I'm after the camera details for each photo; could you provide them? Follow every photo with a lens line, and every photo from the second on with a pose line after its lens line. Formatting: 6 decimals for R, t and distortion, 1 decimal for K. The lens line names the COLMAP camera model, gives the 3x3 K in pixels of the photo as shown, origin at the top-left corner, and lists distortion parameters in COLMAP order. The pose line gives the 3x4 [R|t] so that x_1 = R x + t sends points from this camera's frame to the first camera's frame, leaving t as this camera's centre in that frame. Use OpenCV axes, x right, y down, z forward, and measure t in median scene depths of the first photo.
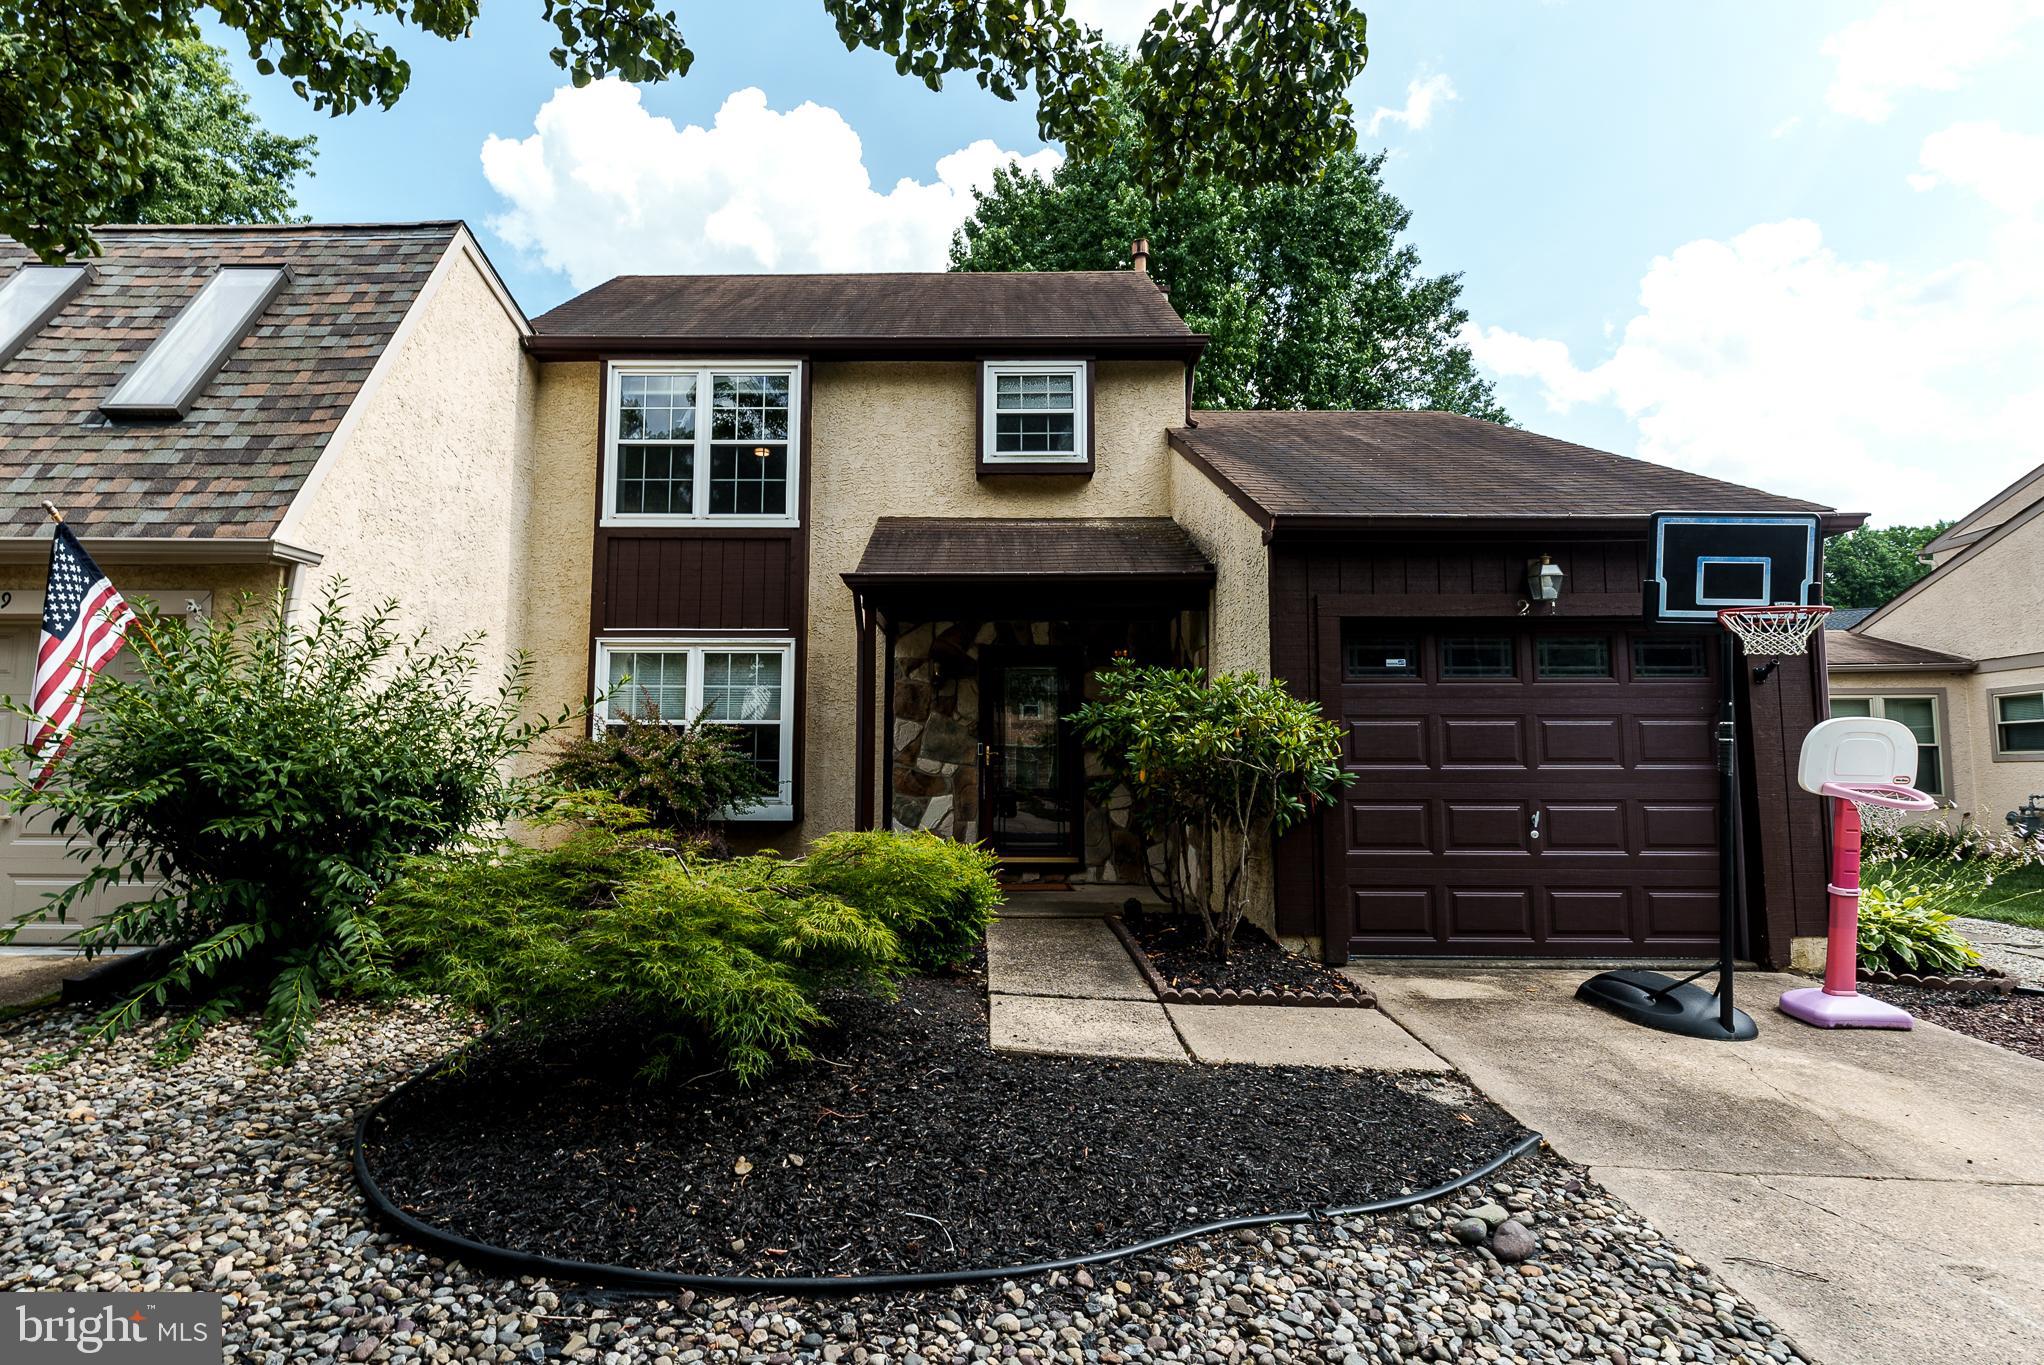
lens RADIAL K [[1008.4, 0, 962.7], [0, 1008.4, 683.3], [0, 0, 1]] dist [0.003325, -0.001105]
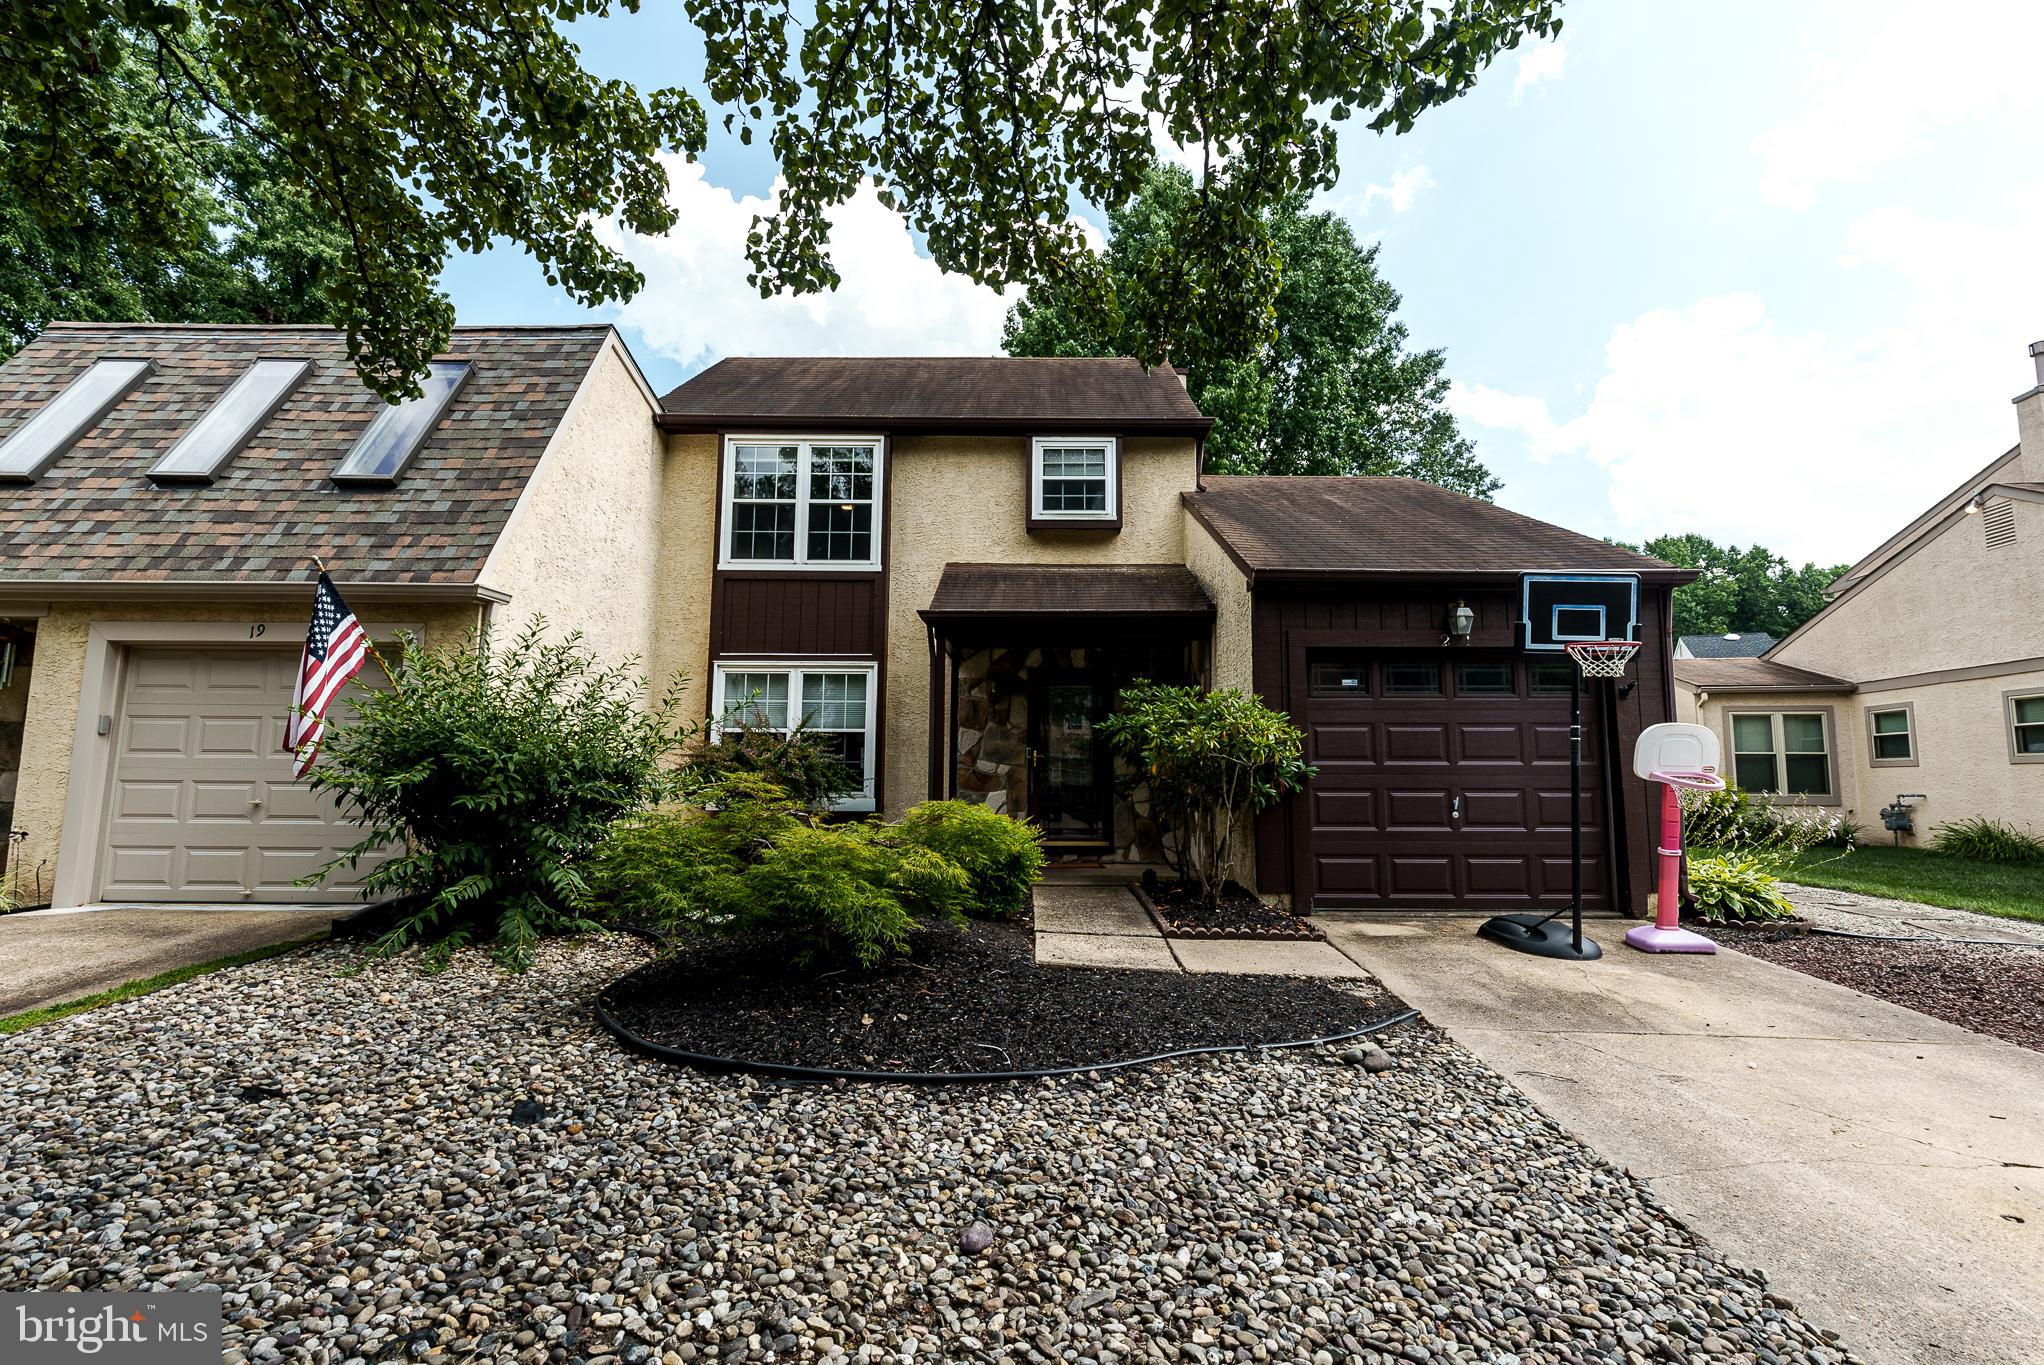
lens RADIAL K [[916.8, 0, 1029.1], [0, 916.8, 684.0], [0, 0, 1]] dist [0.003267, -0.000505]
pose [[0.999852, 0.002556, 0.016990, -0.002209], [-0.002212, 0.999793, -0.020217, 0.006366], [-0.017038, 0.020177, 0.999651, -0.170354]]
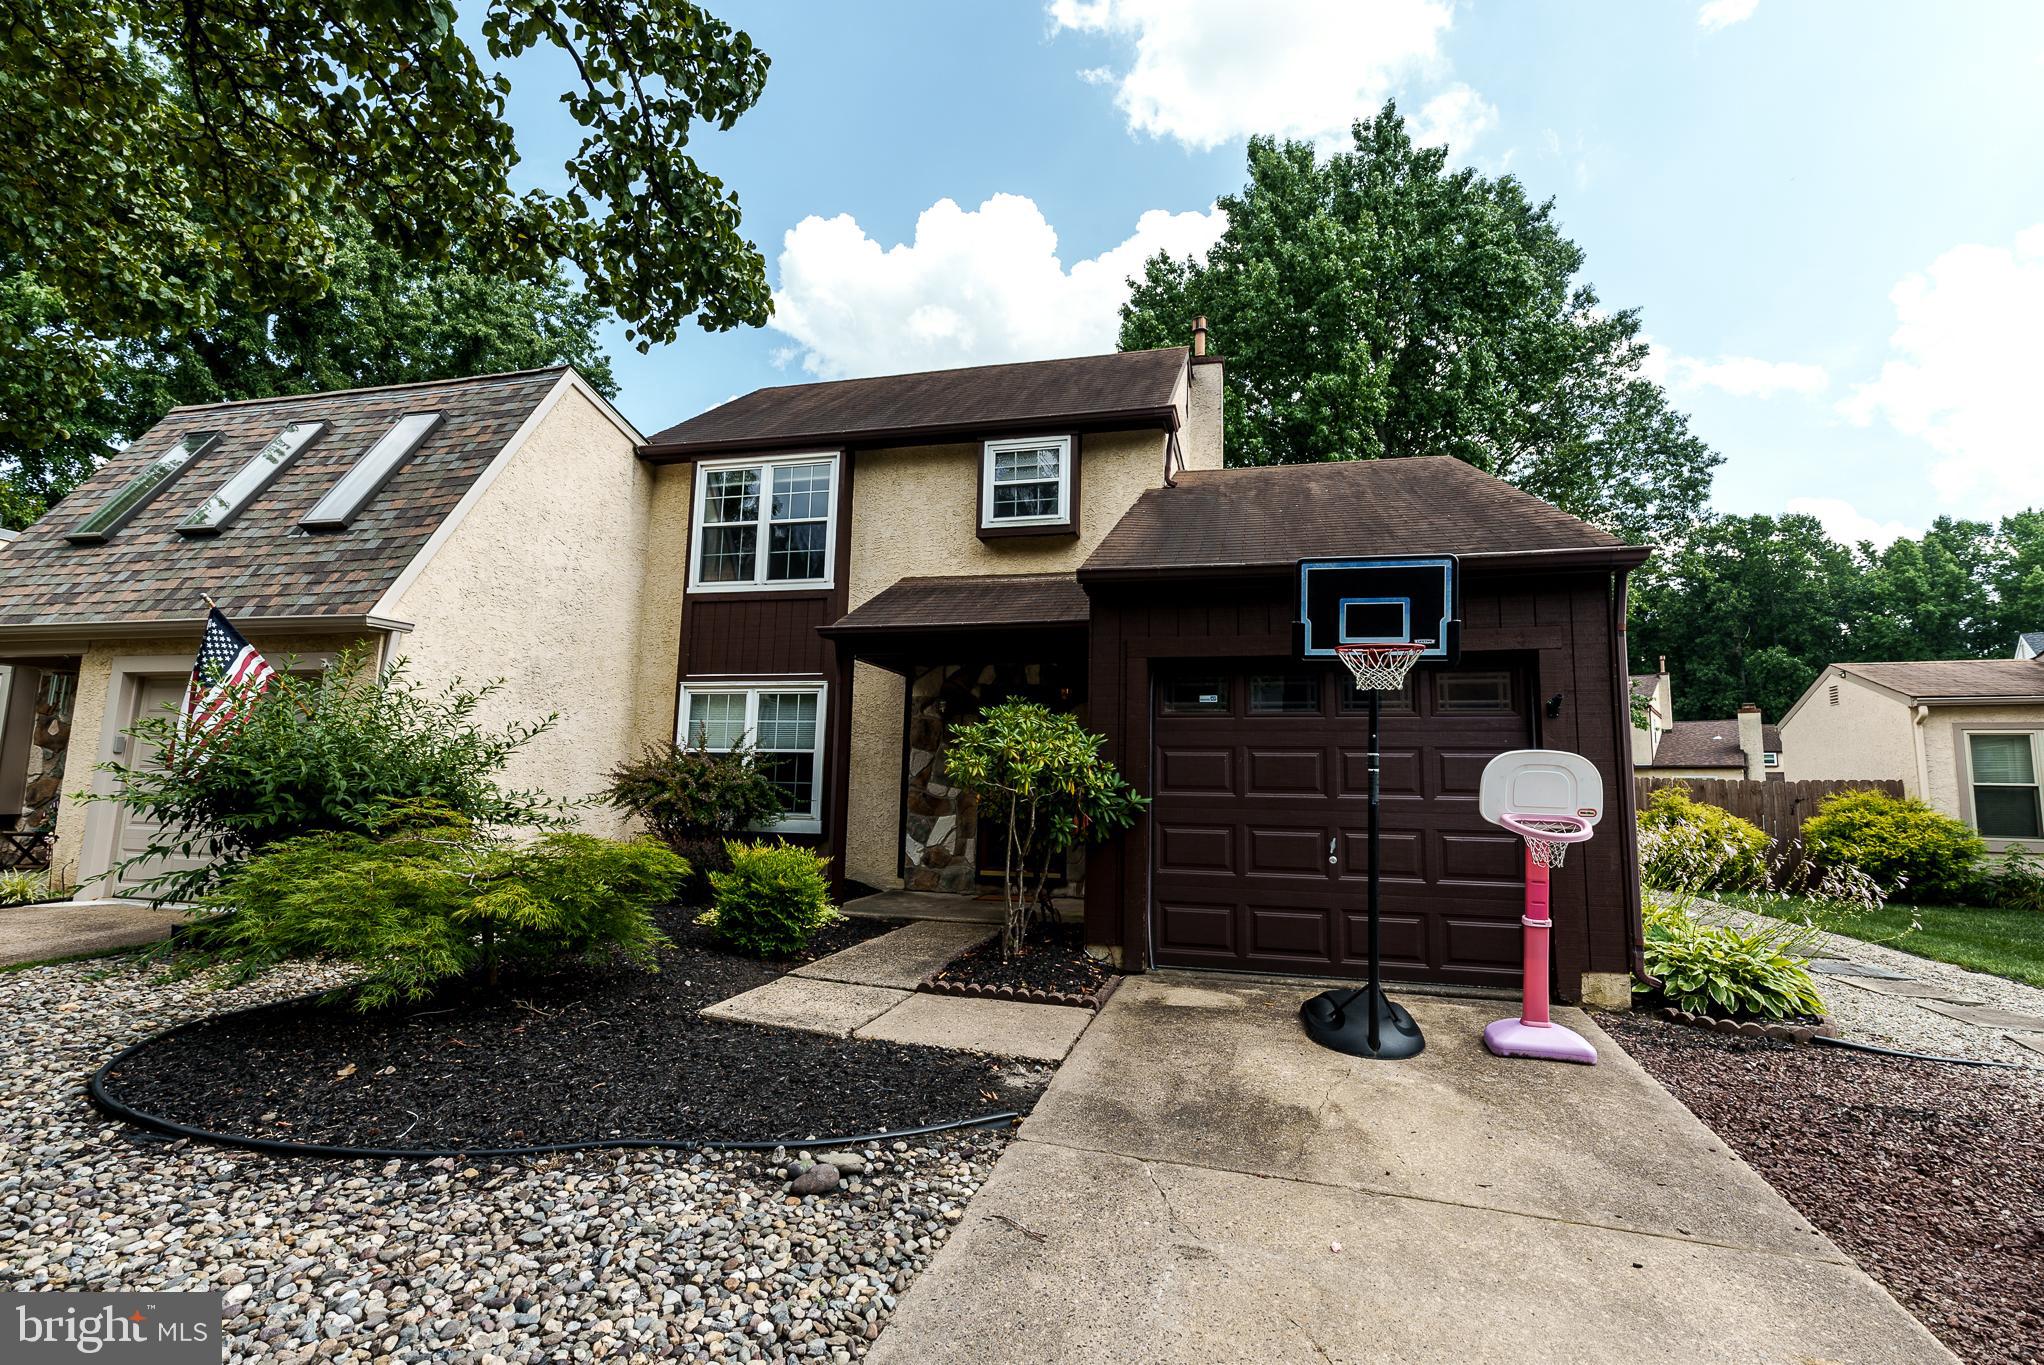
lens RADIAL K [[916.8, 0, 1029.1], [0, 916.8, 684.0], [0, 0, 1]] dist [0.003267, -0.000505]
pose [[0.975244, -0.009837, -0.220913, 0.461336], [0.001387, 0.999262, -0.038374, 0.001523], [0.221127, 0.037118, 0.974538, -0.014783]]
